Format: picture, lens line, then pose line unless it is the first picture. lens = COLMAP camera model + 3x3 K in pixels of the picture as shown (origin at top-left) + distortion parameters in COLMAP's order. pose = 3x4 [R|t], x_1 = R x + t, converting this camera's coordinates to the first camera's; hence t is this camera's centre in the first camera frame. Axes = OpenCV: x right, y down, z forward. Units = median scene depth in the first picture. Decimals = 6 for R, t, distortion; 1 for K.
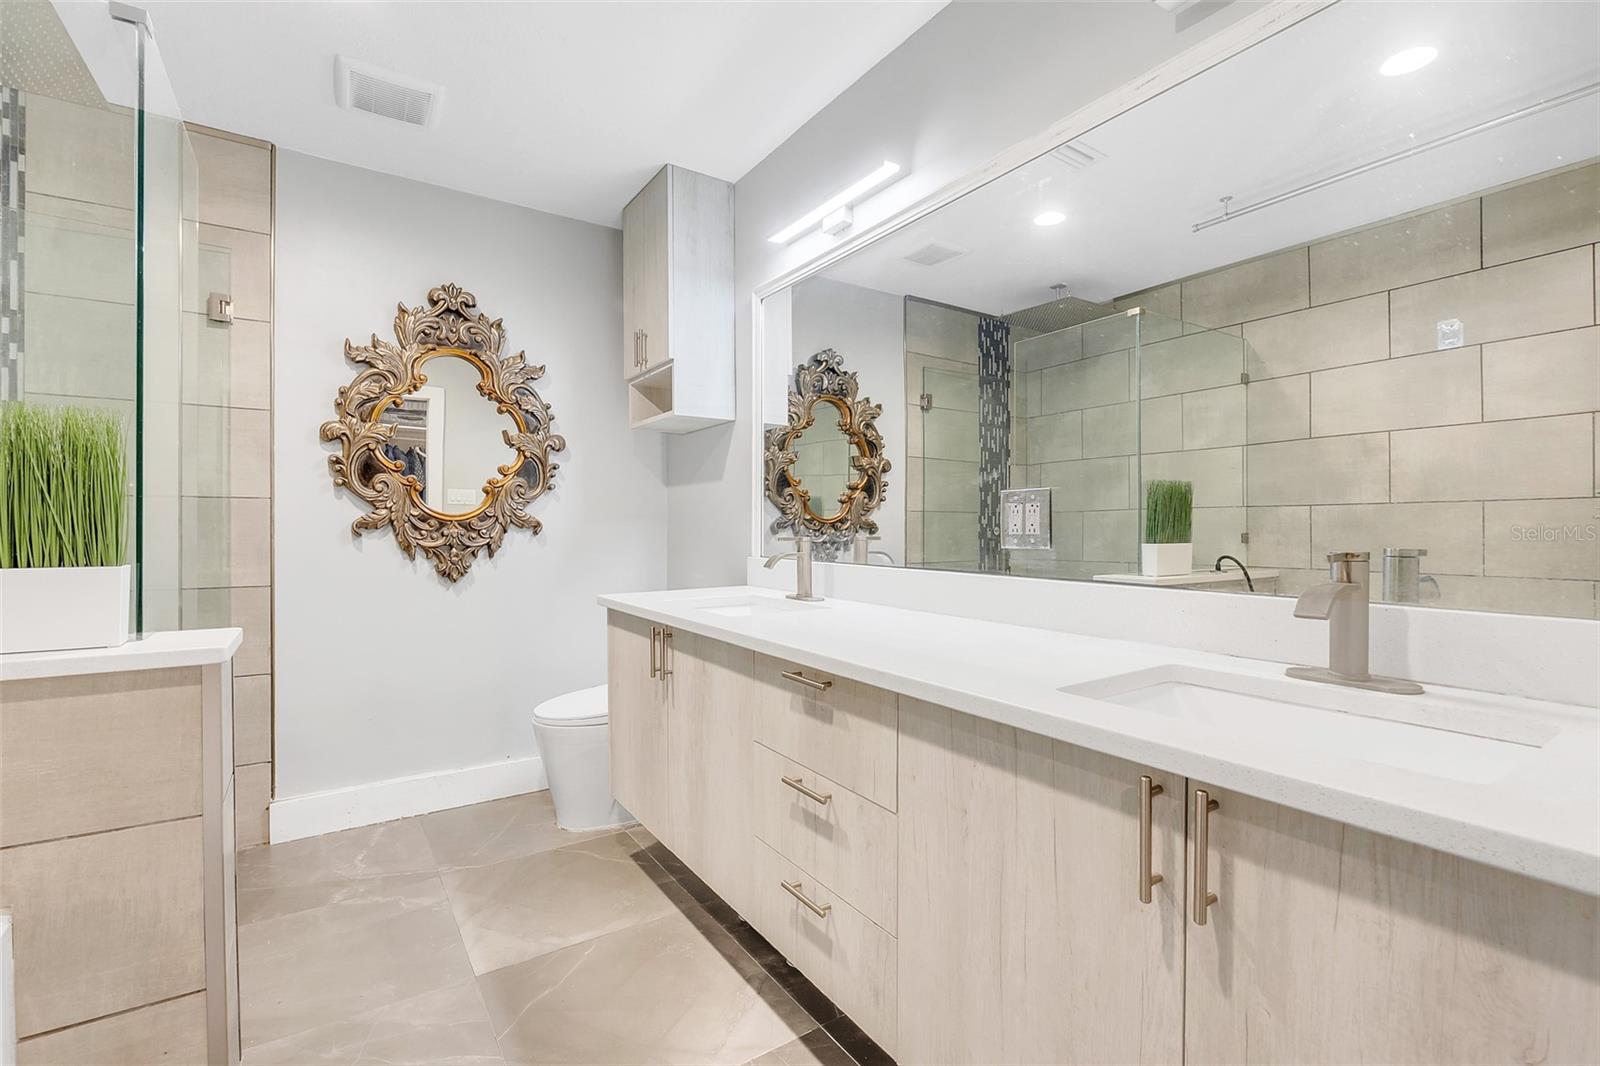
lens RADIAL K [[719.2, 0, 795.7], [0, 719.2, 528.1], [0, 0, 1]] dist [-0.004523, -0.000731]
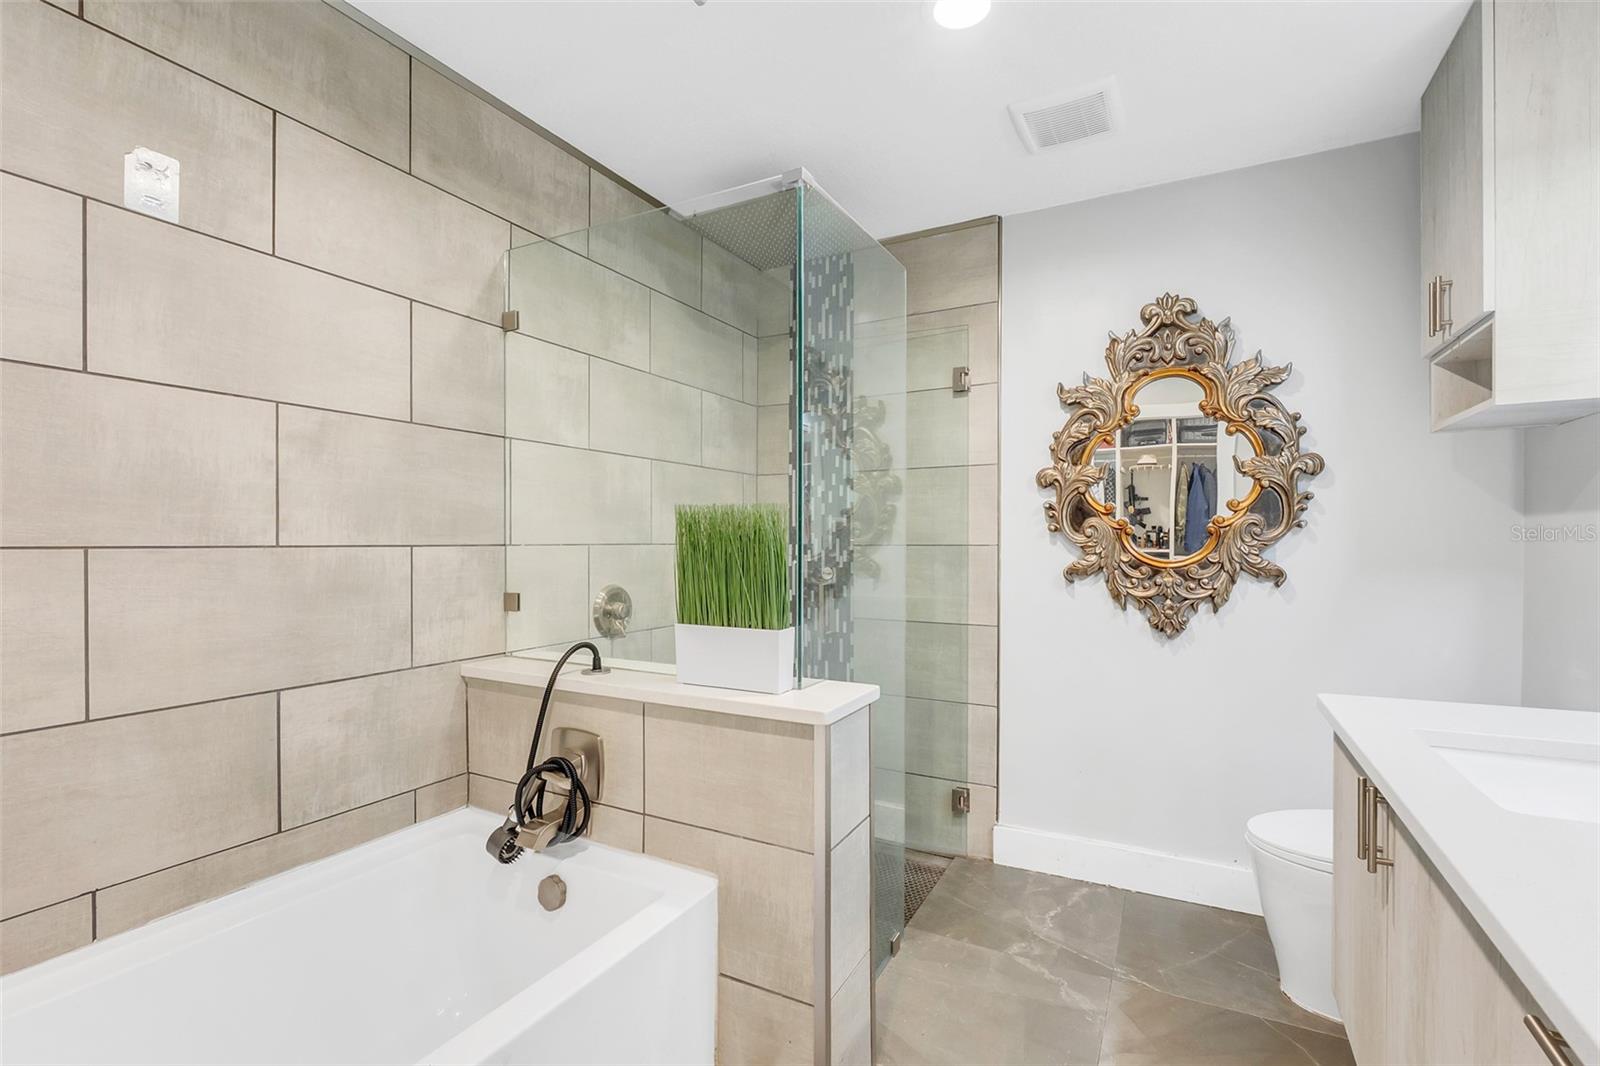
lens RADIAL K [[719.2, 0, 803.0], [0, 719.2, 548.6], [0, 0, 1]] dist [-0.004523, -0.000731]
pose [[0.470649, 0.010370, -0.882260, 0.082513], [0.005578, 0.999876, 0.014728, -0.049903], [0.882303, -0.011853, 0.470532, 0.209740]]
